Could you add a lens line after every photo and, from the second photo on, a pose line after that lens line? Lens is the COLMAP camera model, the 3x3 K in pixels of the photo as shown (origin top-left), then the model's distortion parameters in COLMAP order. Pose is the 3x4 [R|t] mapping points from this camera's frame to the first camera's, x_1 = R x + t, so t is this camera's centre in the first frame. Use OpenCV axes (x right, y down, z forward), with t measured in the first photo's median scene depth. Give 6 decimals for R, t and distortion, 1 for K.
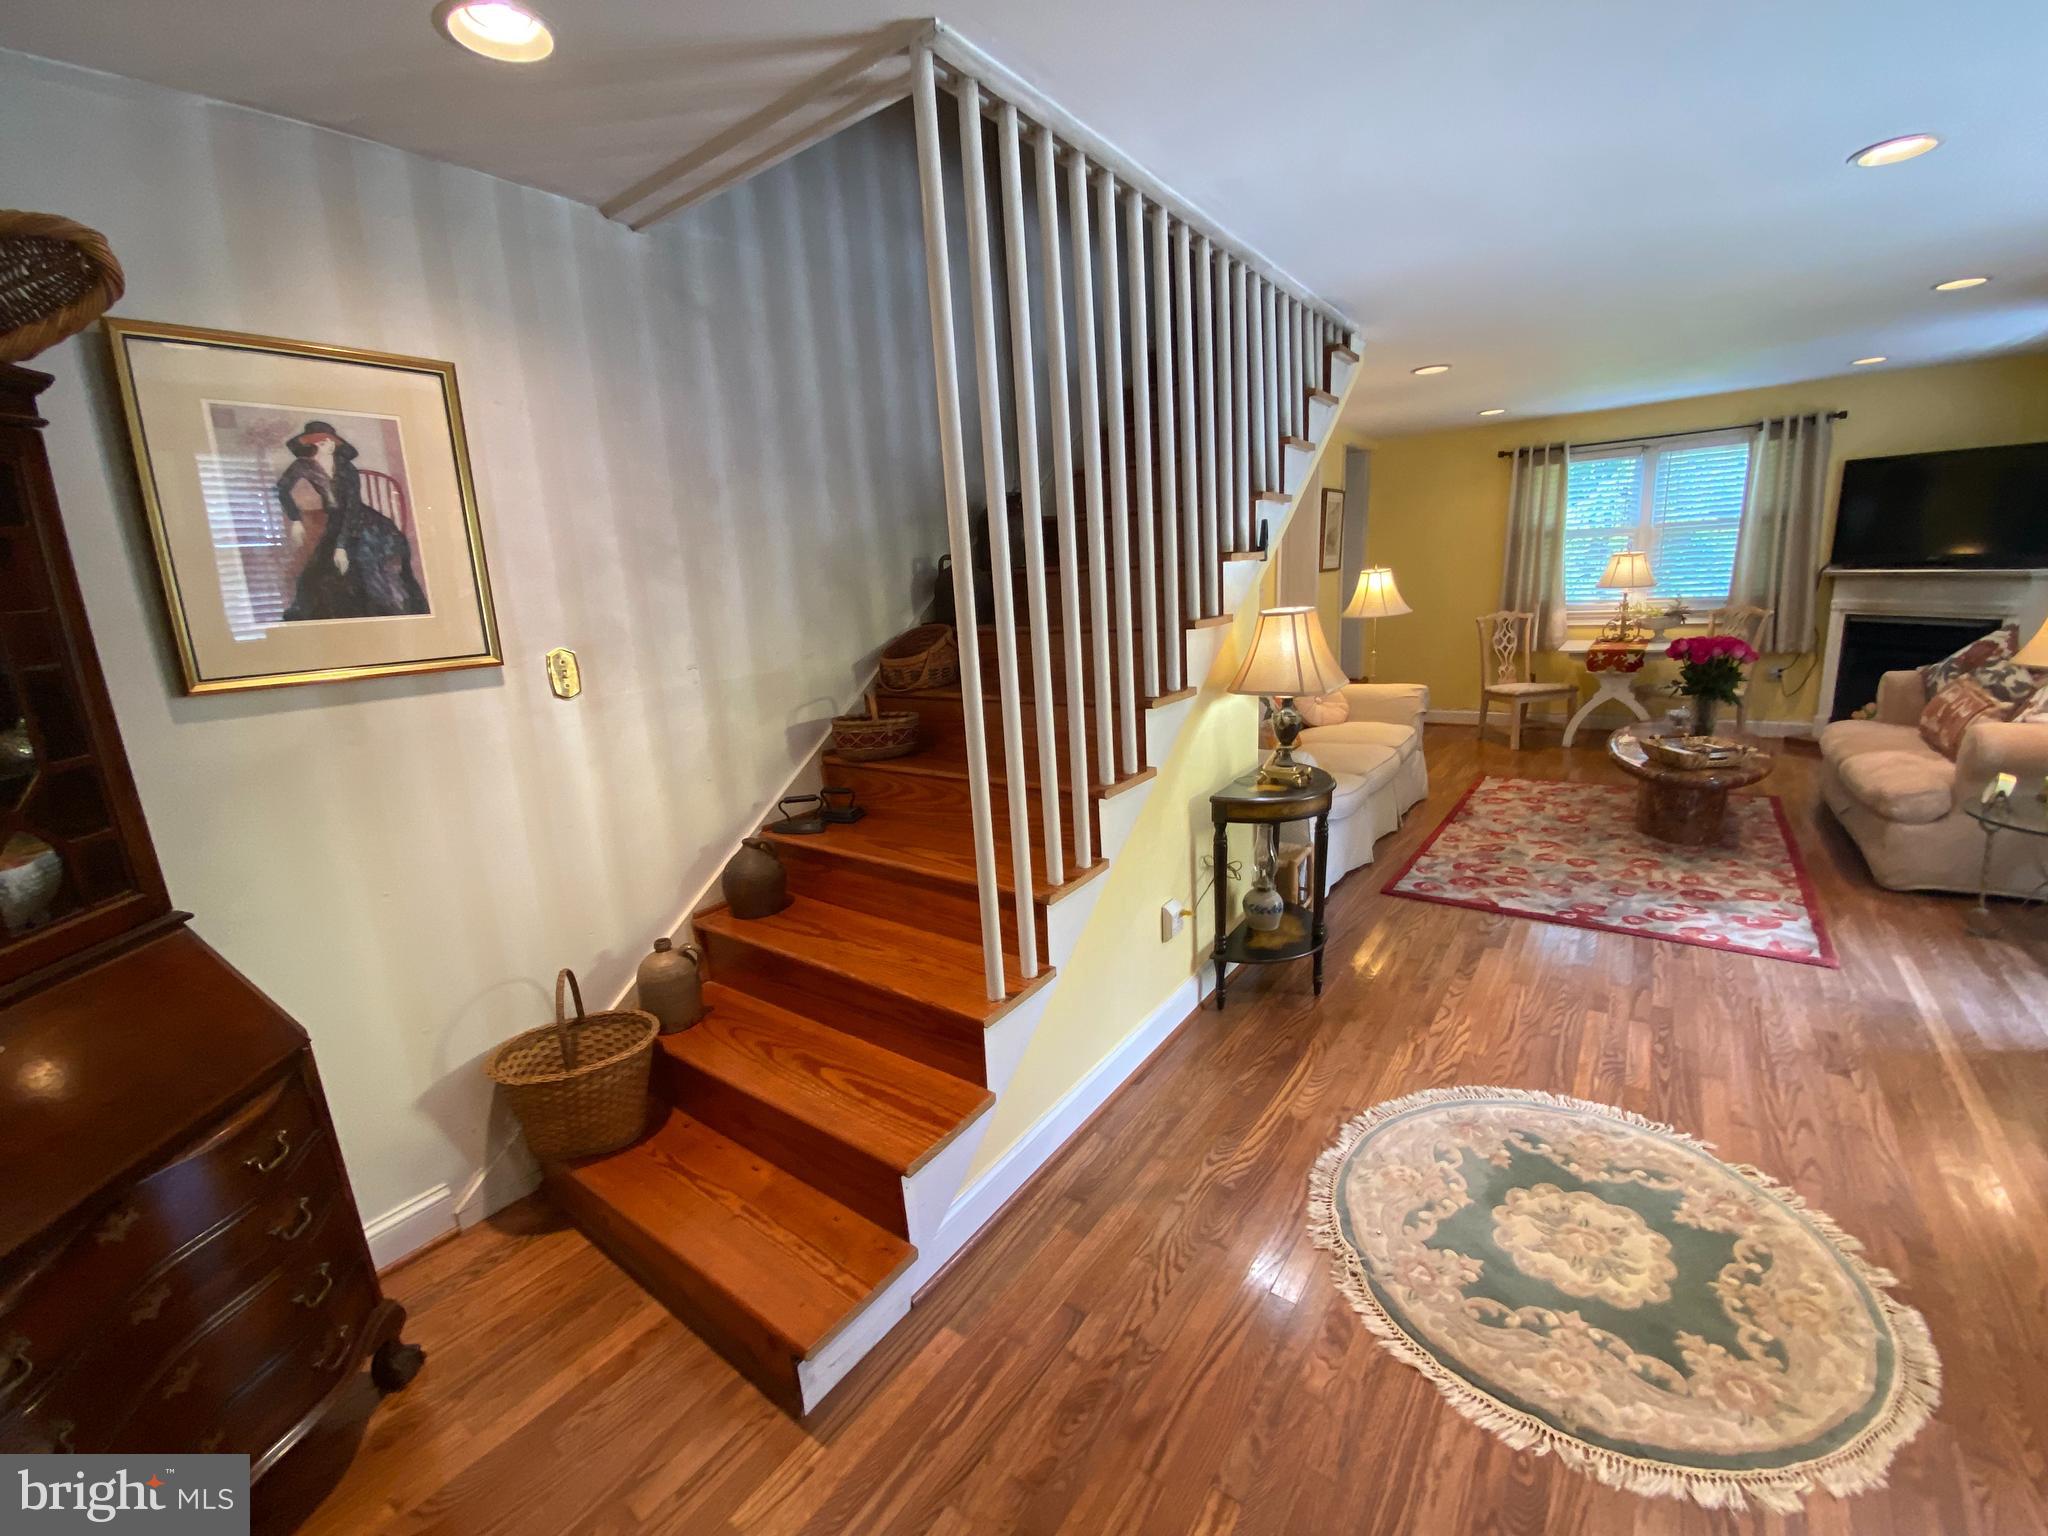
lens RADIAL K [[834.4, 0, 1022.0], [0, 834.4, 766.6], [0, 0, 1]] dist [0.019340, -0.019121]
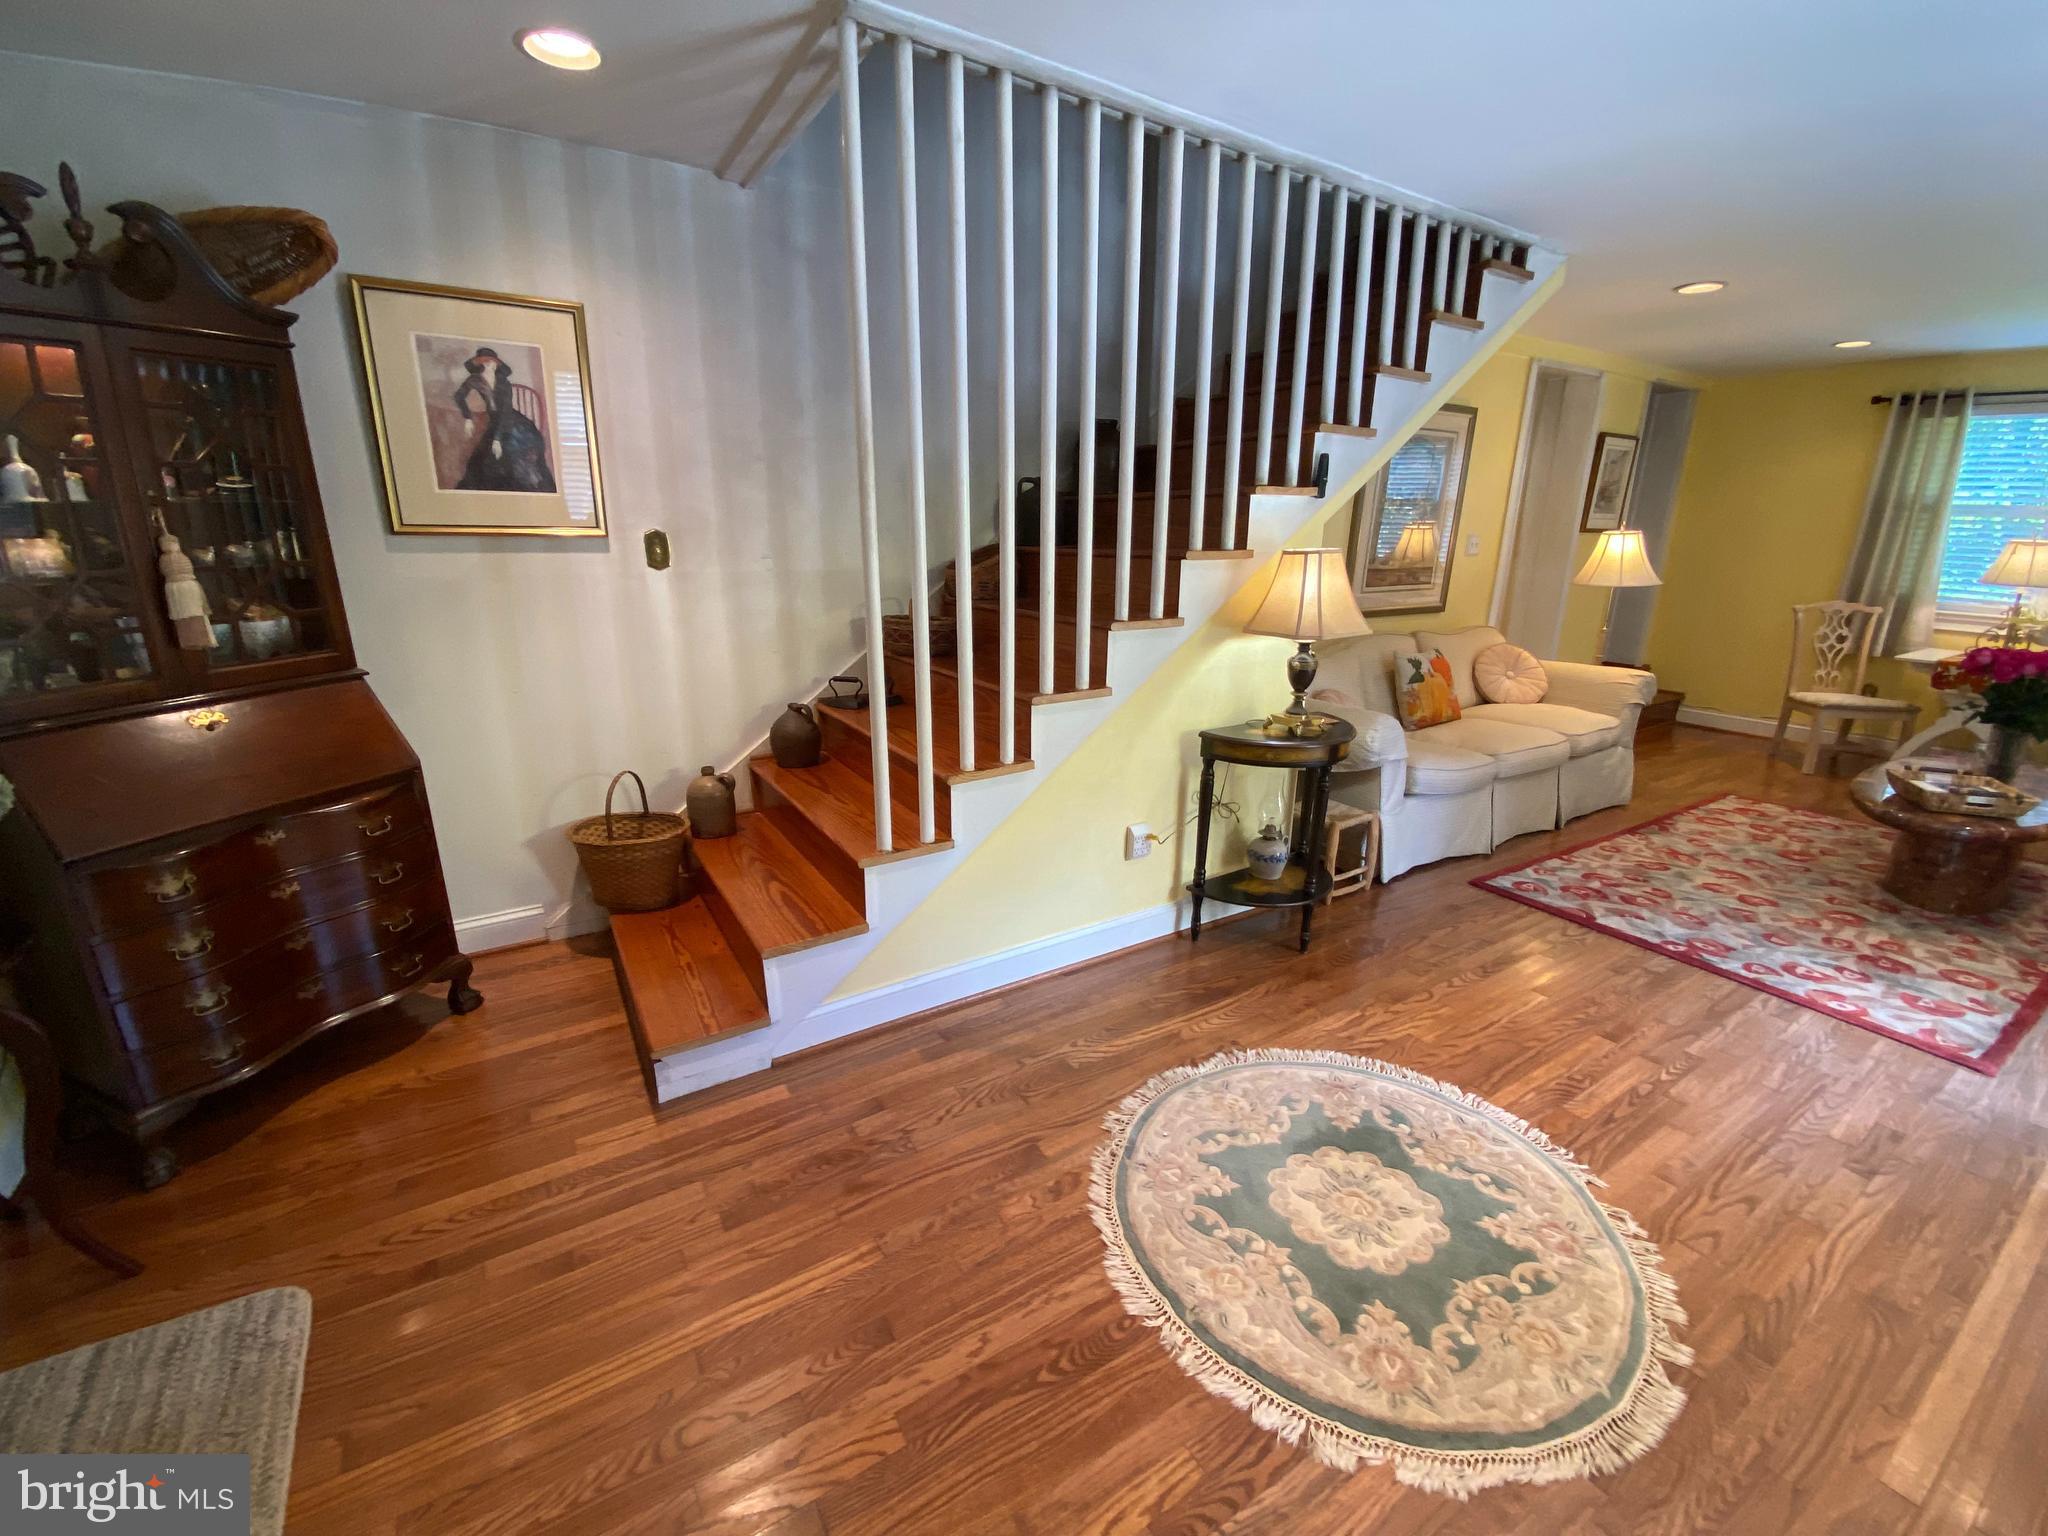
lens RADIAL K [[830.6, 0, 1023.2], [0, 830.6, 767.4], [0, 0, 1]] dist [0.022361, -0.020835]
pose [[0.926752, 0.165700, -0.337157, 0.267698], [-0.142719, 0.985476, 0.092027, 0.012713], [0.347509, -0.037167, 0.936940, -0.017194]]
